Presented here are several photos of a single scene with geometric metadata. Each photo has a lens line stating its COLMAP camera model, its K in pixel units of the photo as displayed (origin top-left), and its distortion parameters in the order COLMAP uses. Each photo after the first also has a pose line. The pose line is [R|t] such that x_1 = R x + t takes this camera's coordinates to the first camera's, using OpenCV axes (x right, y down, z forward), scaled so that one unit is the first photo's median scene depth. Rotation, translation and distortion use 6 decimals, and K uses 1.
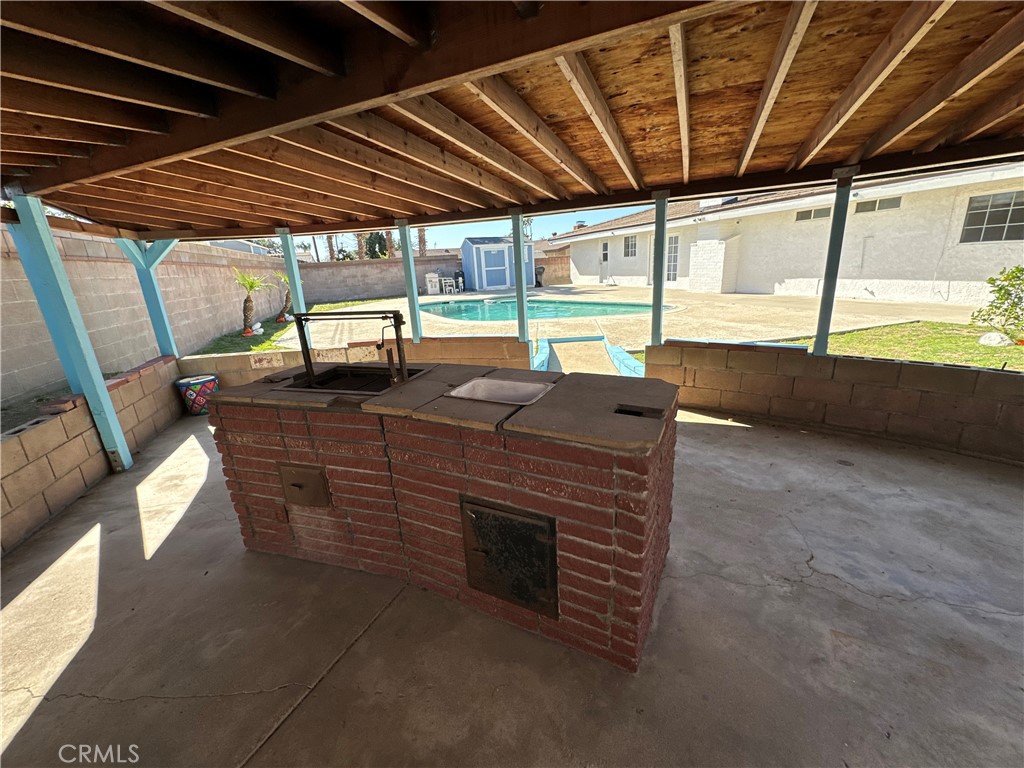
lens RADIAL K [[409.4, 0, 510.2], [0, 409.4, 385.9], [0, 0, 1]] dist [-0.005849, 0.001014]
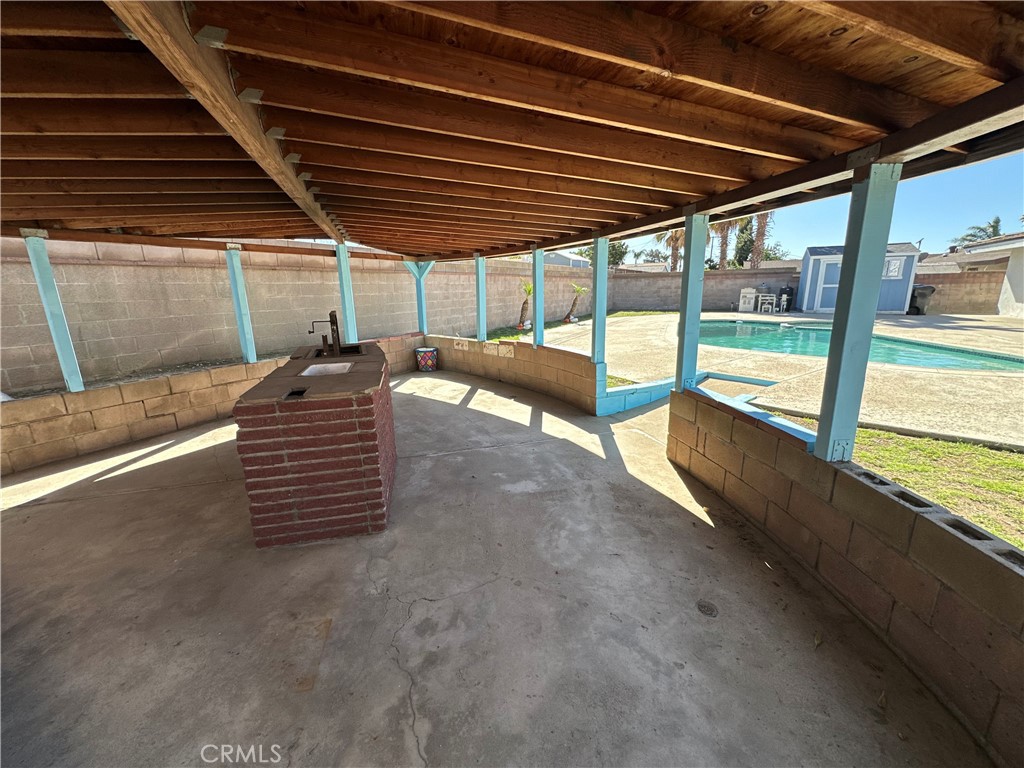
lens RADIAL K [[409.4, 0, 504.4], [0, 409.4, 381.1], [0, 0, 1]] dist [-0.005849, 0.001014]
pose [[0.651346, 0.211294, -0.728769, 0.221192], [-0.233791, 0.969605, 0.072166, -0.030065], [0.721866, 0.123374, 0.680947, 0.060081]]
